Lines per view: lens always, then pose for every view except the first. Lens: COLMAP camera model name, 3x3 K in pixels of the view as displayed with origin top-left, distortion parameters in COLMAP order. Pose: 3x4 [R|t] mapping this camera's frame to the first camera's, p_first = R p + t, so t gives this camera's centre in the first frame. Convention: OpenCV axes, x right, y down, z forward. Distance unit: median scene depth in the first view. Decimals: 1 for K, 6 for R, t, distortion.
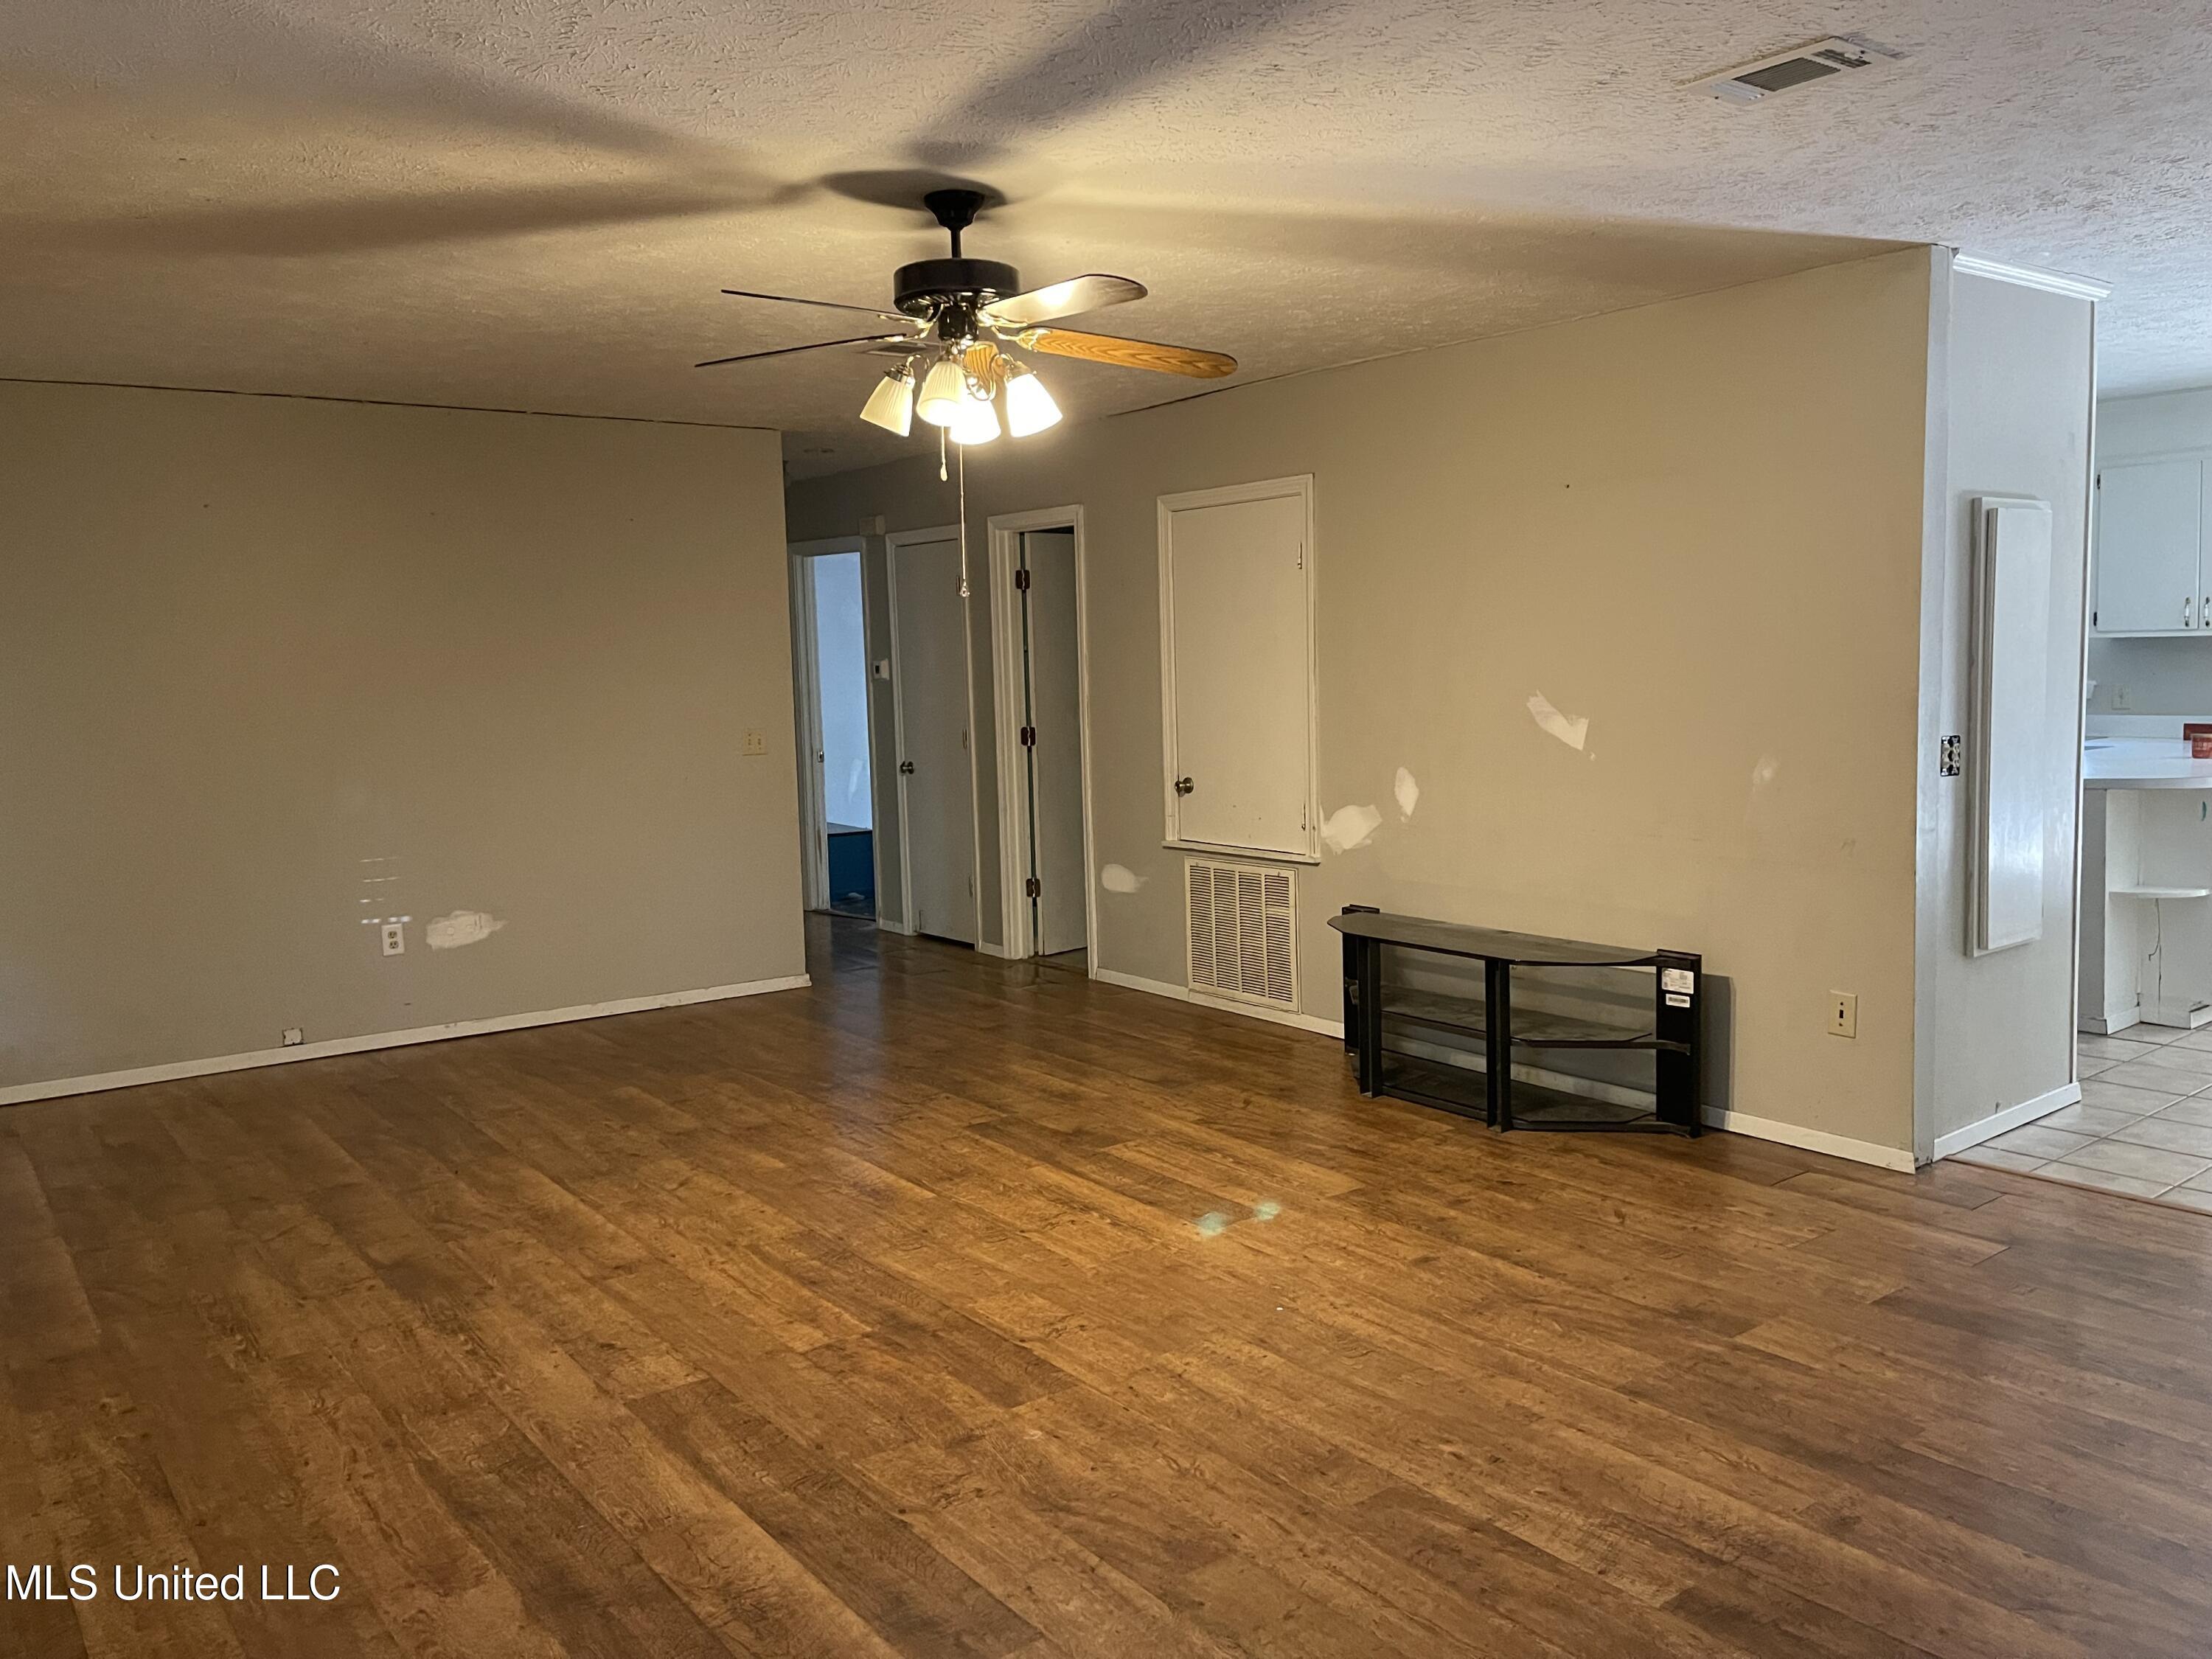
lens RADIAL K [[1670.6, 0, 1119.1], [0, 1670.6, 827.5], [0, 0, 1]] dist [0.059746, -0.089461]
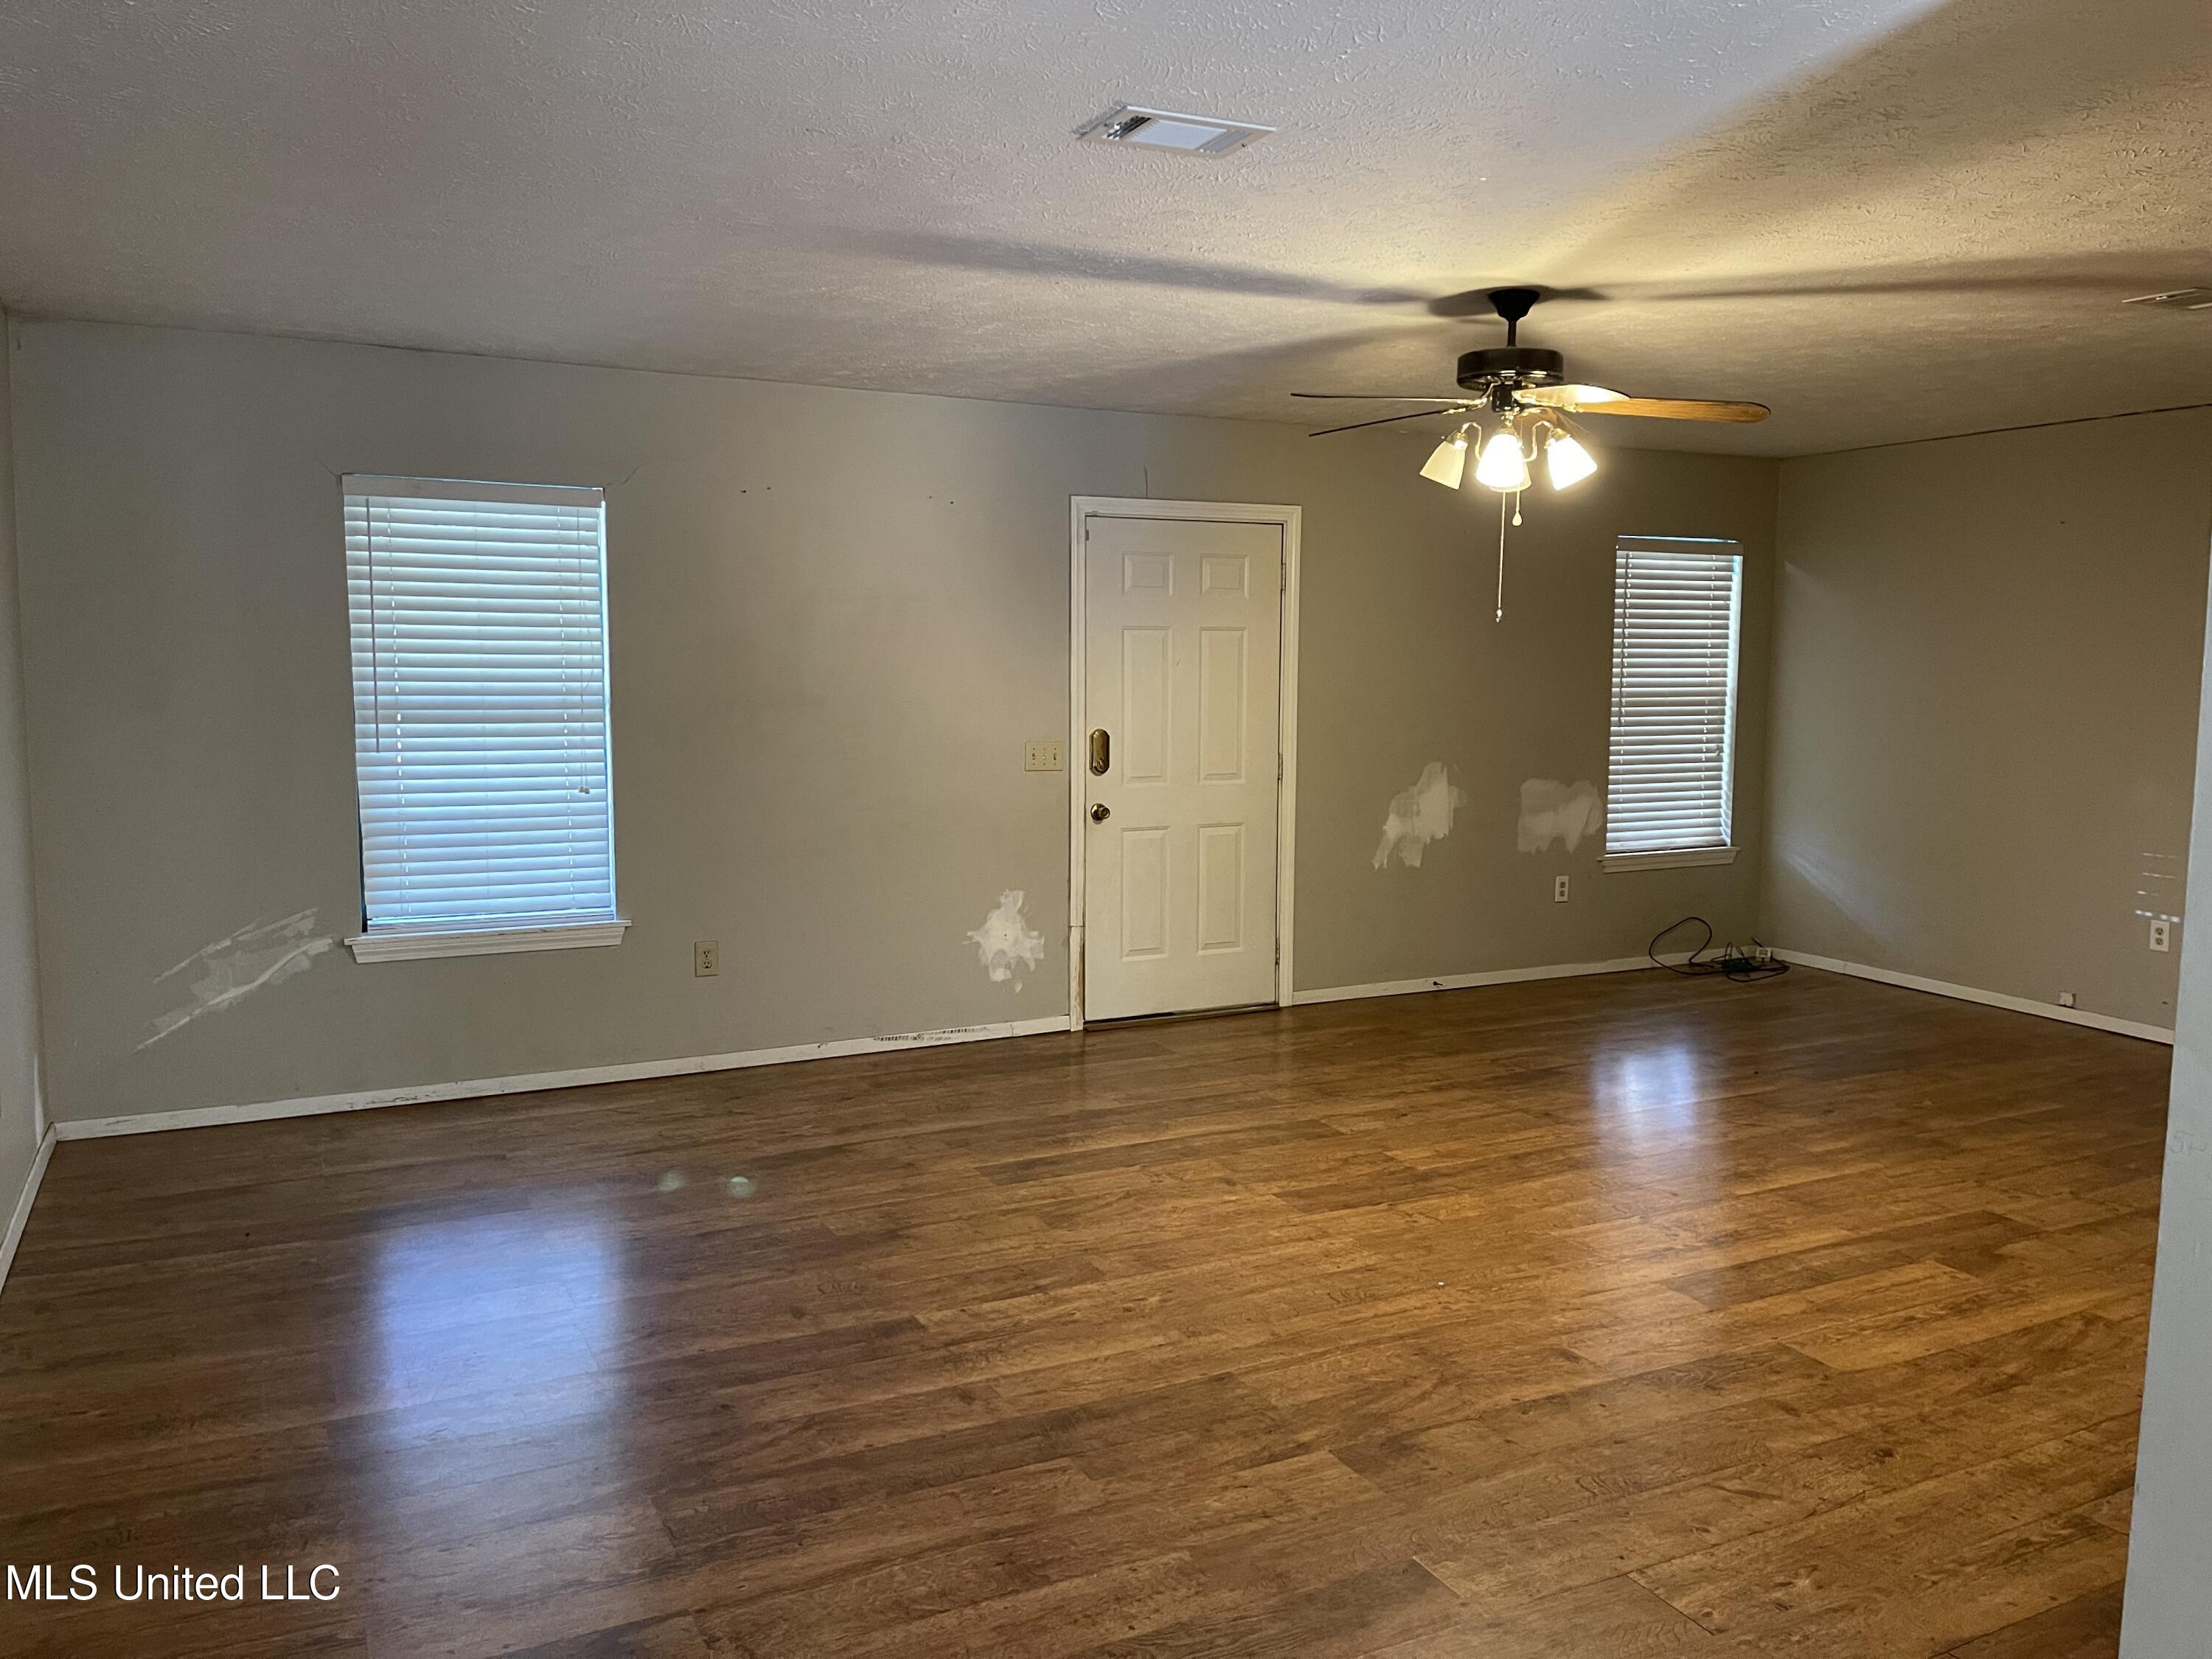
lens RADIAL K [[1670.6, 0, 1097.8], [0, 1670.6, 841.7], [0, 0, 1]] dist [0.059746, -0.089461]
pose [[-0.190988, 0.138338, -0.971795, 1.144698], [-0.108249, 0.981013, 0.160924, -0.142343], [0.975605, 0.135931, -0.172386, 0.926572]]
